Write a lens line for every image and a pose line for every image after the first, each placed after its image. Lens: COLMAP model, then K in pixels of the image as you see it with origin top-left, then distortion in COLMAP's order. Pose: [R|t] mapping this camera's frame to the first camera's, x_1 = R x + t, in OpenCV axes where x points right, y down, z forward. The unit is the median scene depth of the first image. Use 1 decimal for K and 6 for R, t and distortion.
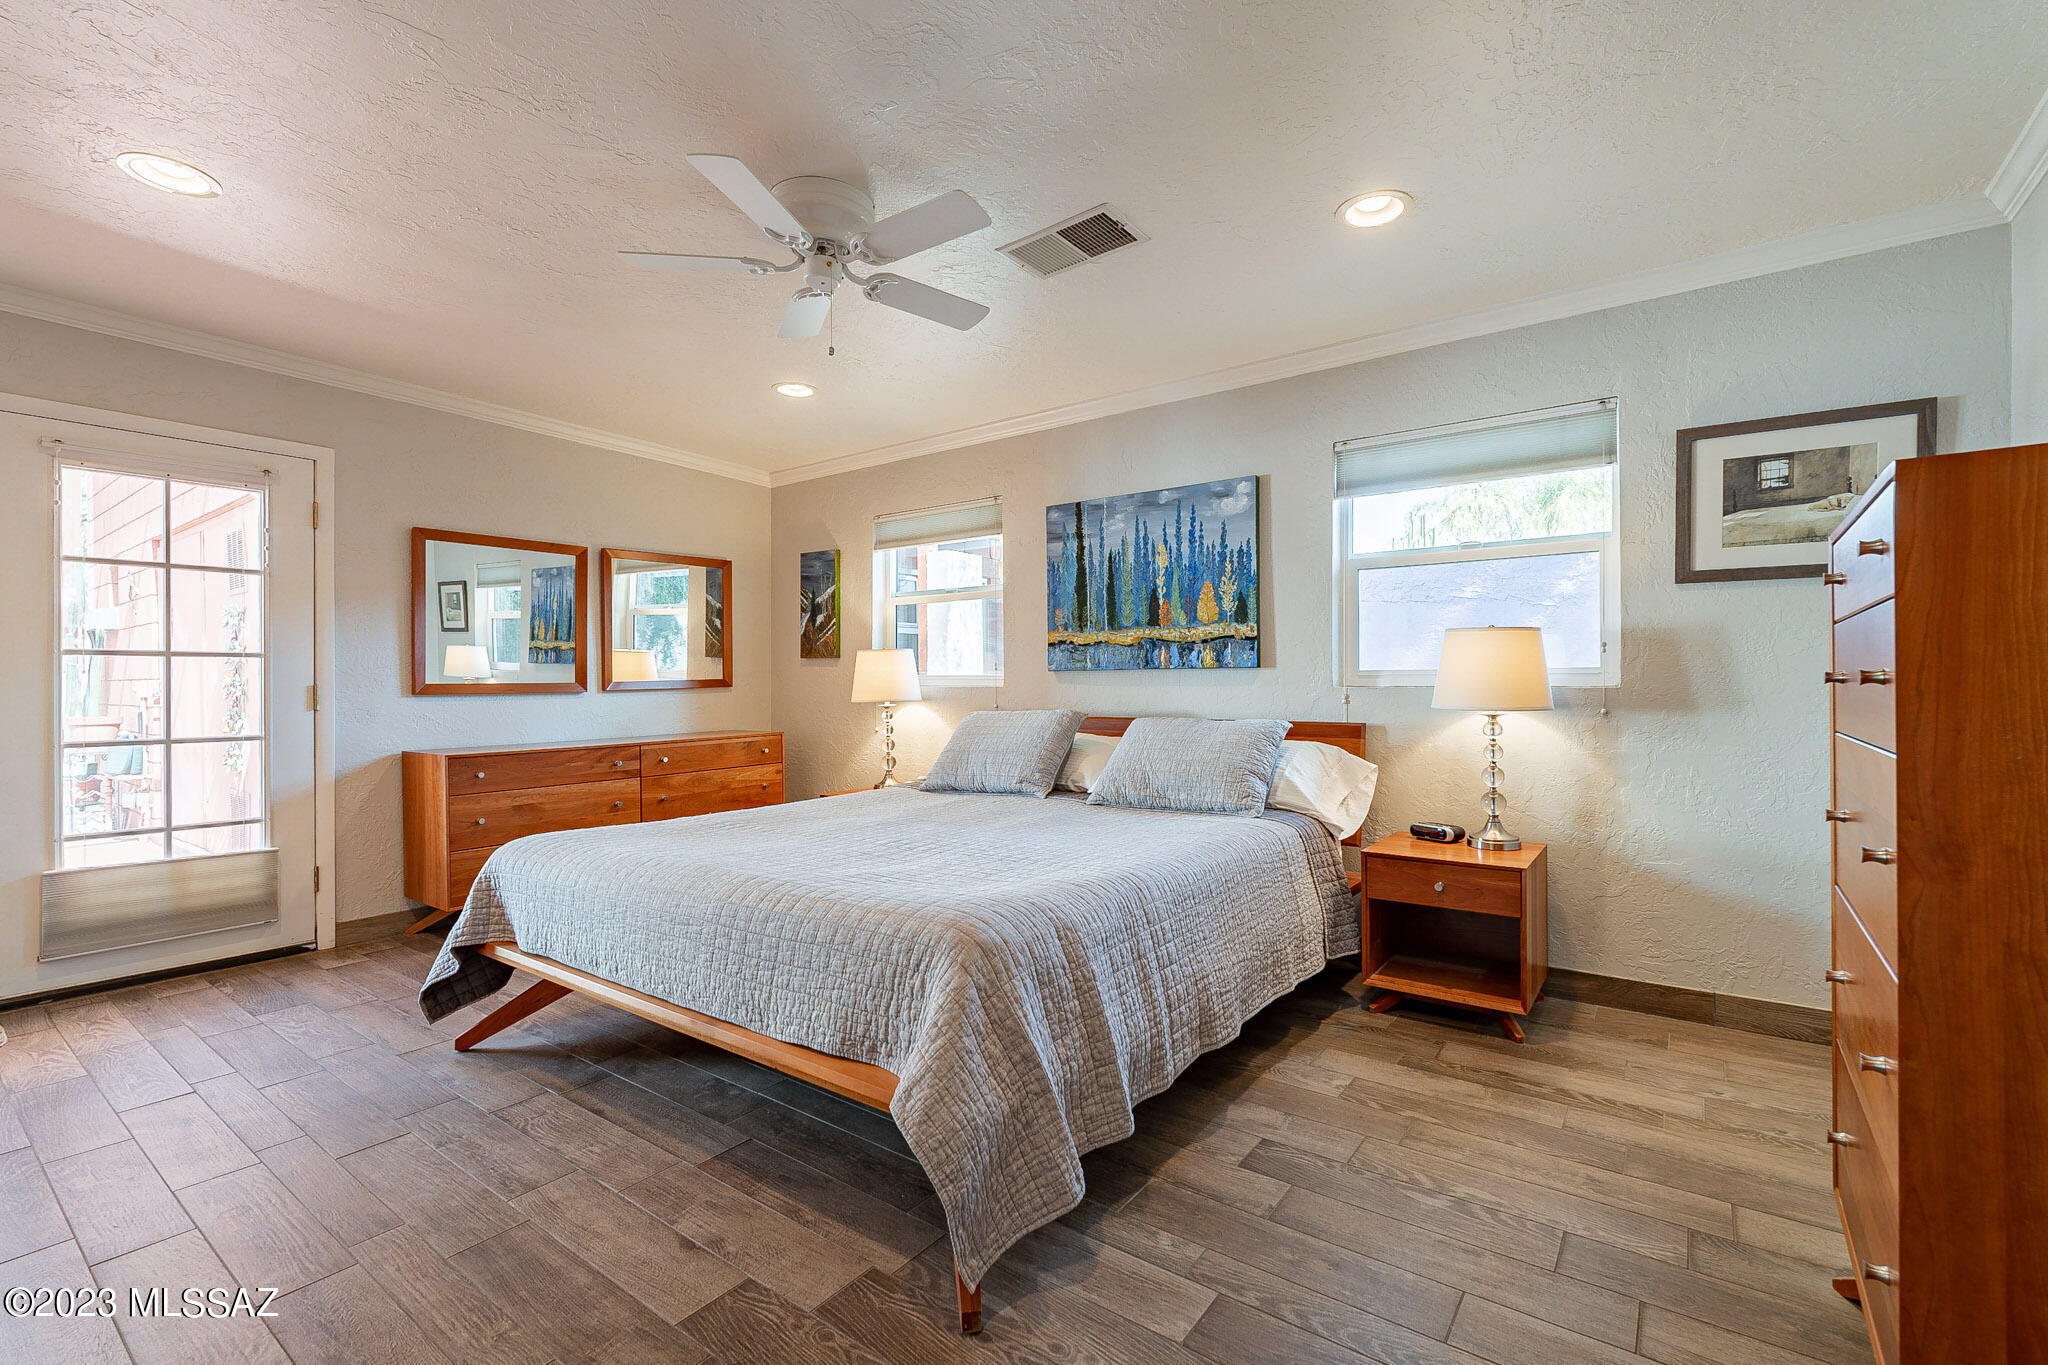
lens RADIAL K [[913.2, 0, 1024.0], [0, 913.2, 685.7], [0, 0, 1]] dist [-0.001442, -0.000407]
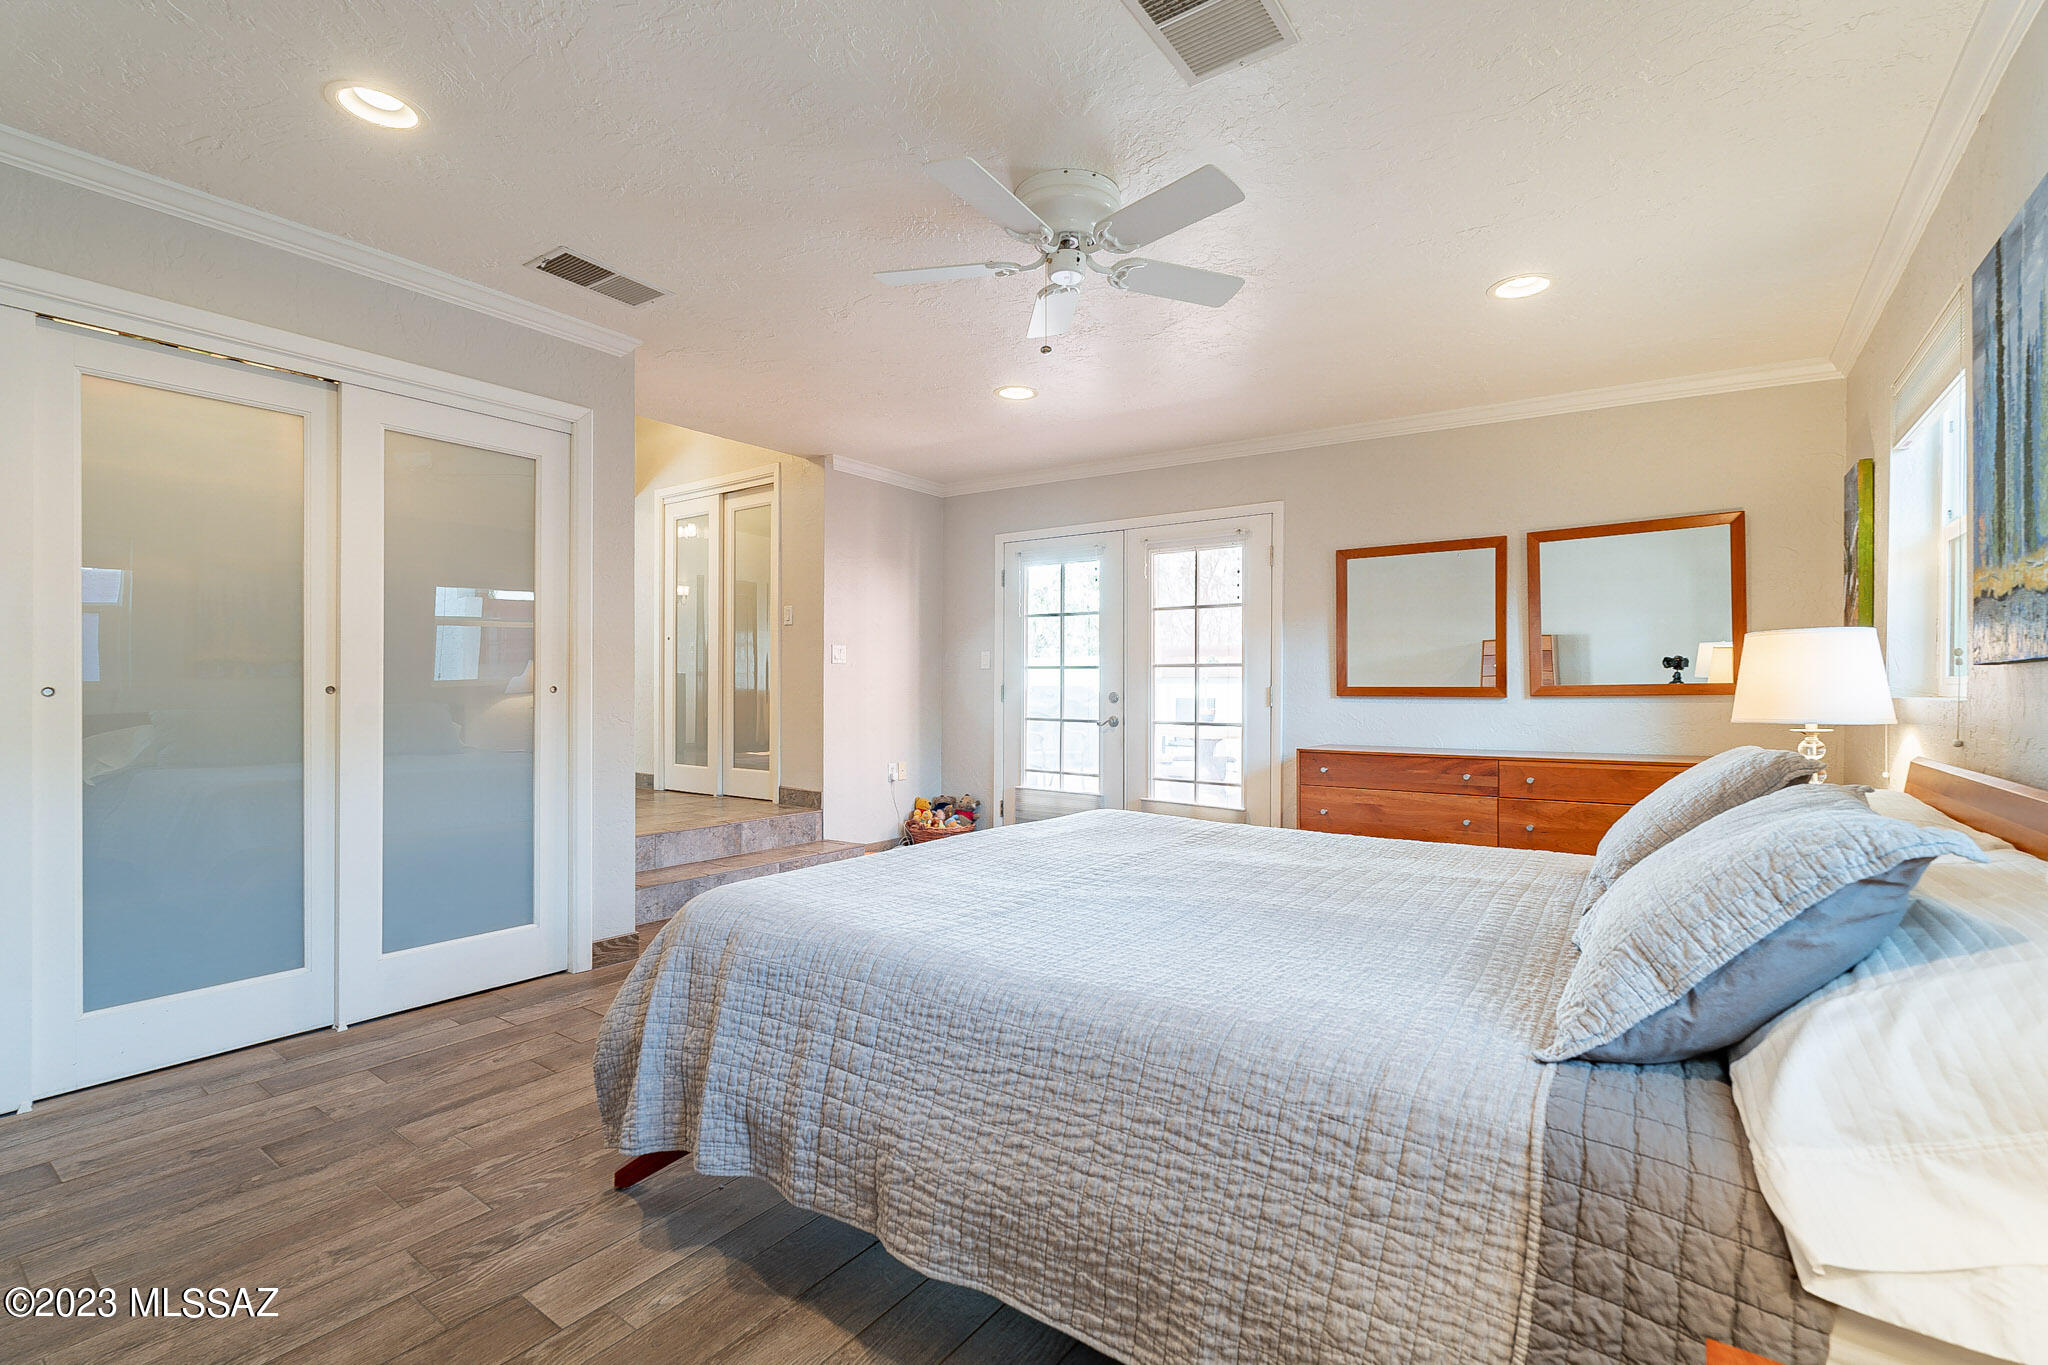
lens RADIAL K [[913.2, 0, 1023.7], [0, 913.2, 676.8], [0, 0, 1]] dist [-0.001442, -0.000407]
pose [[0.007146, -0.000780, -0.999974, 0.475495], [-0.005012, 0.999987, -0.000815, -0.011131], [0.999962, 0.005017, 0.007142, 0.592366]]
